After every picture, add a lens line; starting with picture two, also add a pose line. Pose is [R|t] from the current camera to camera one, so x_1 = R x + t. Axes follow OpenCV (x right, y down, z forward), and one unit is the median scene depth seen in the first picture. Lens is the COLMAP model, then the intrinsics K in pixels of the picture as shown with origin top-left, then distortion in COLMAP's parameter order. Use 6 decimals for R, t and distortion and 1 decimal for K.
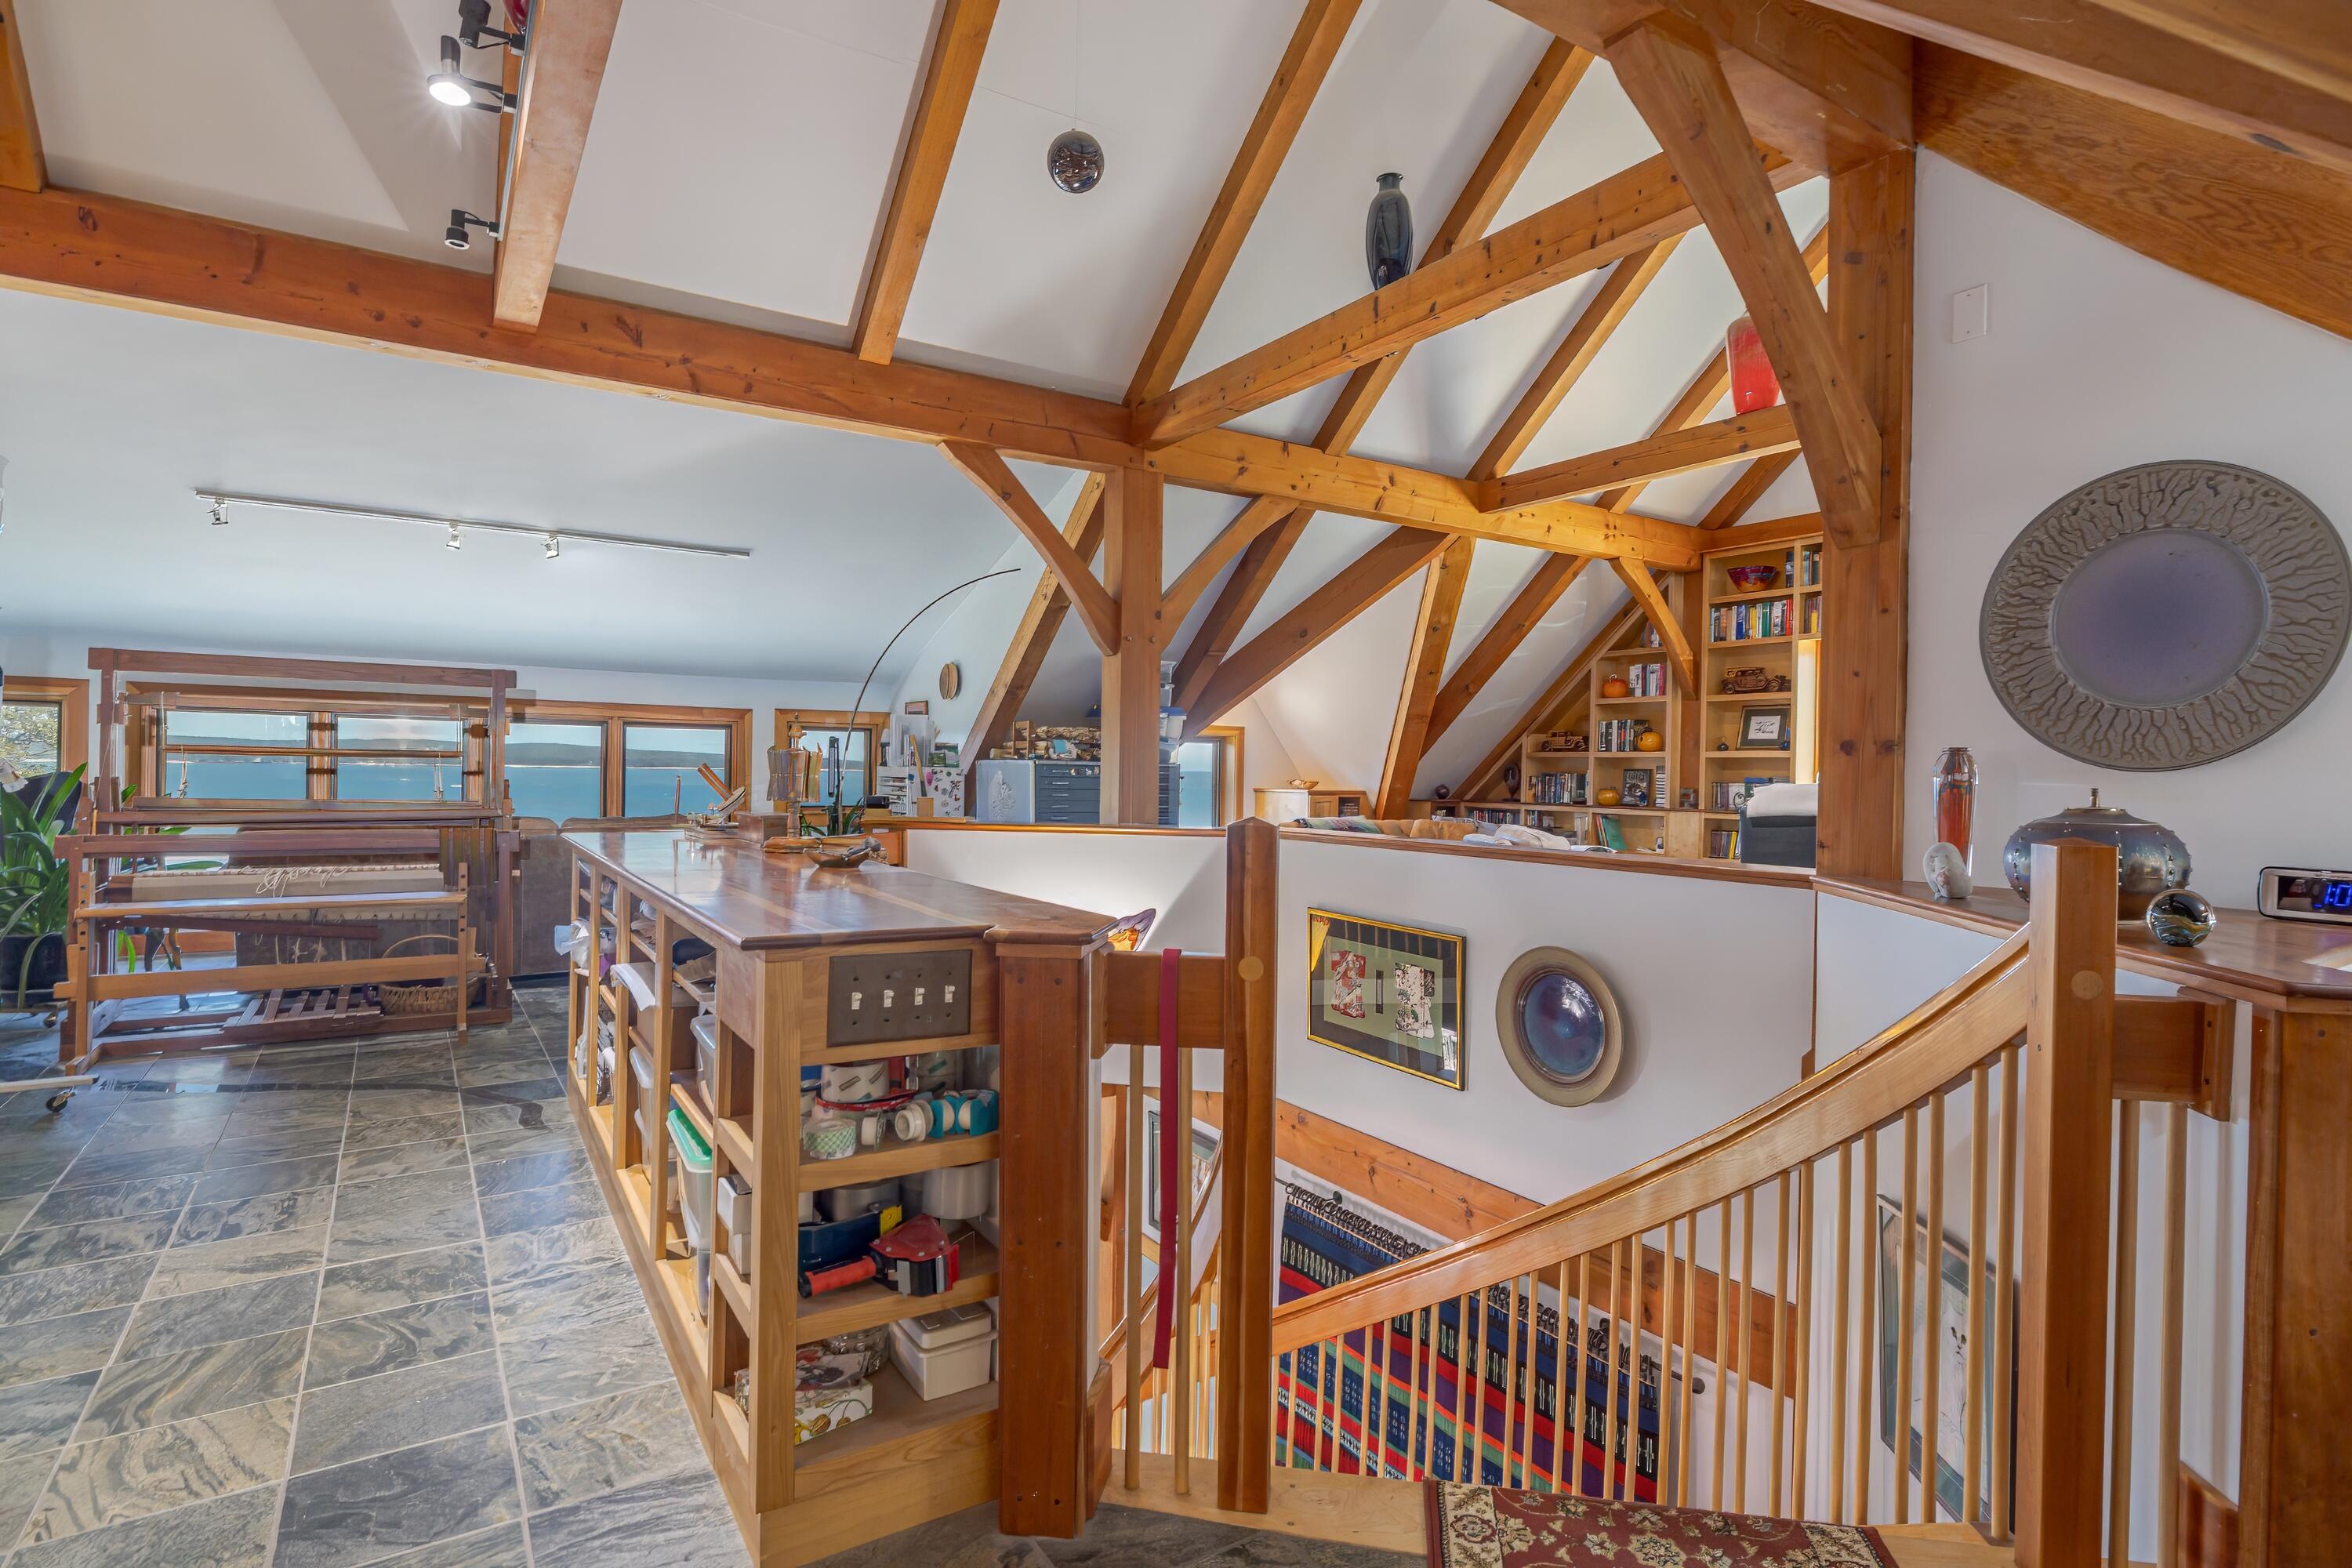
lens RADIAL K [[1191.1, 0, 1176.0], [0, 1191.1, 784.0], [0, 0, 1]] dist [0.000638, 0.000117]
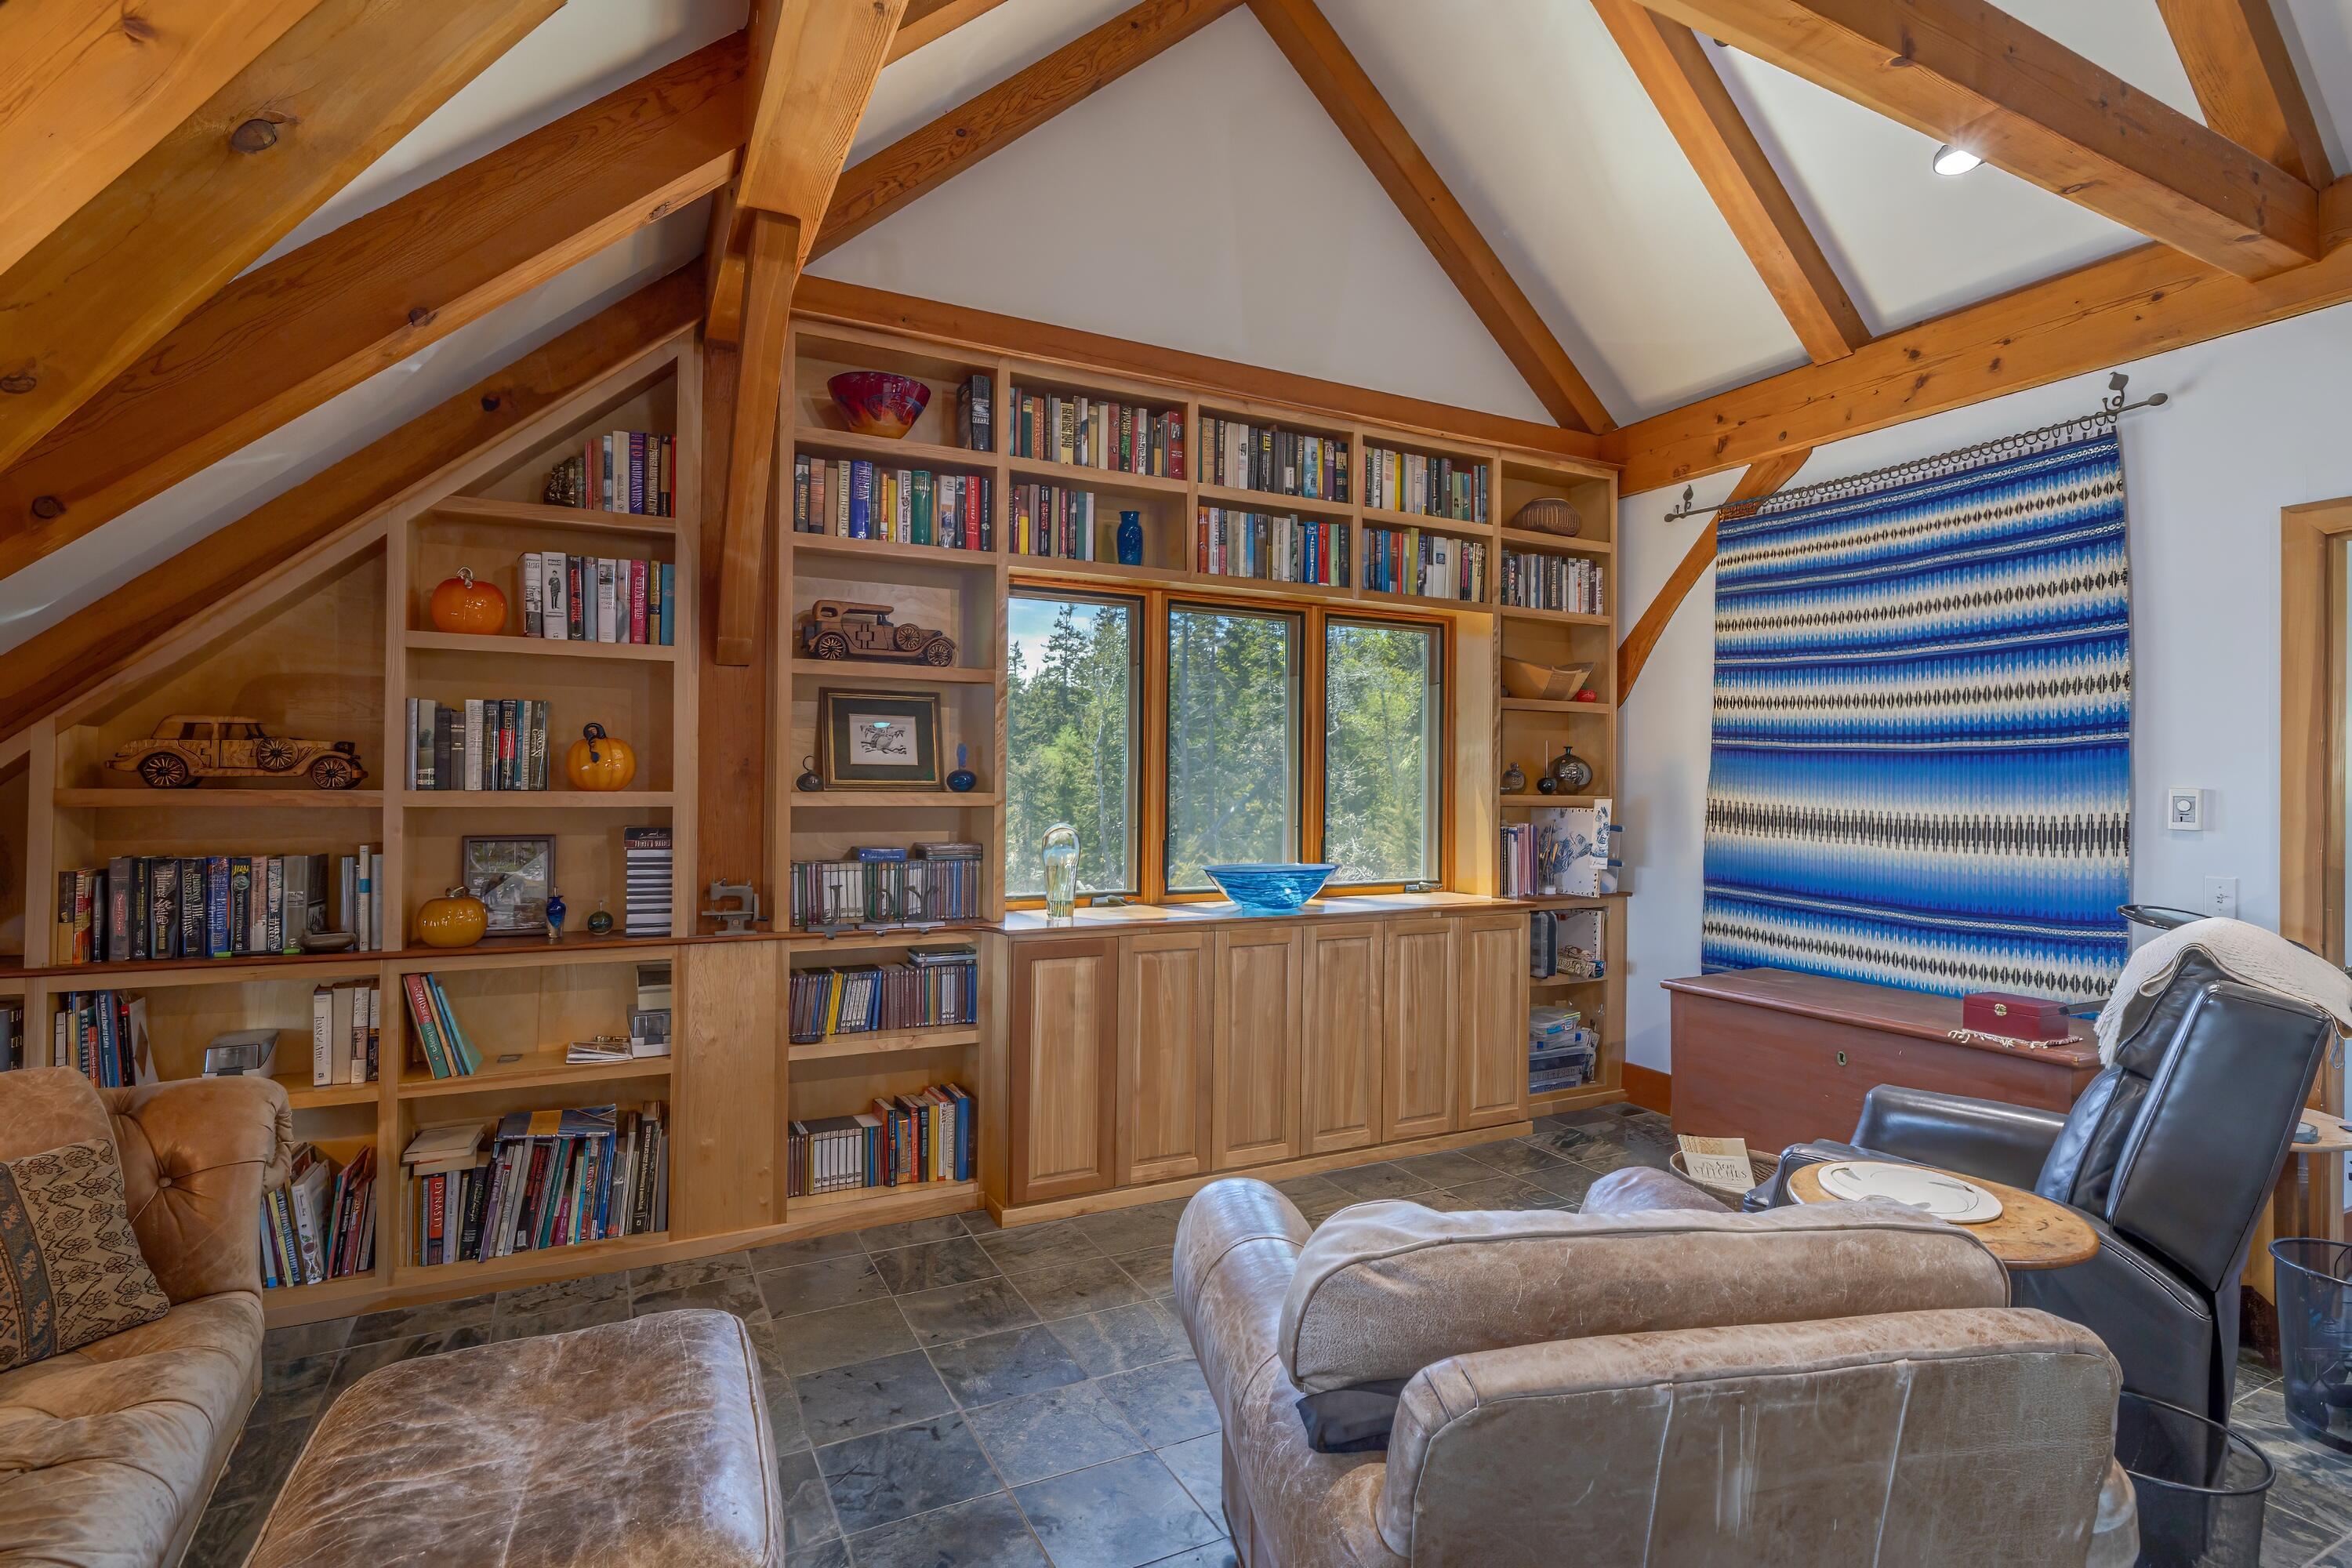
lens RADIAL K [[1126.7, 0, 1176.0], [0, 1126.7, 784.0], [0, 0, 1]] dist [-0.000730, -0.000028]
pose [[0.090991, -0.011270, 0.995788, 0.061913], [0.007231, 0.999917, 0.010656, -0.032285], [-0.995825, 0.006231, 0.091065, 0.804471]]
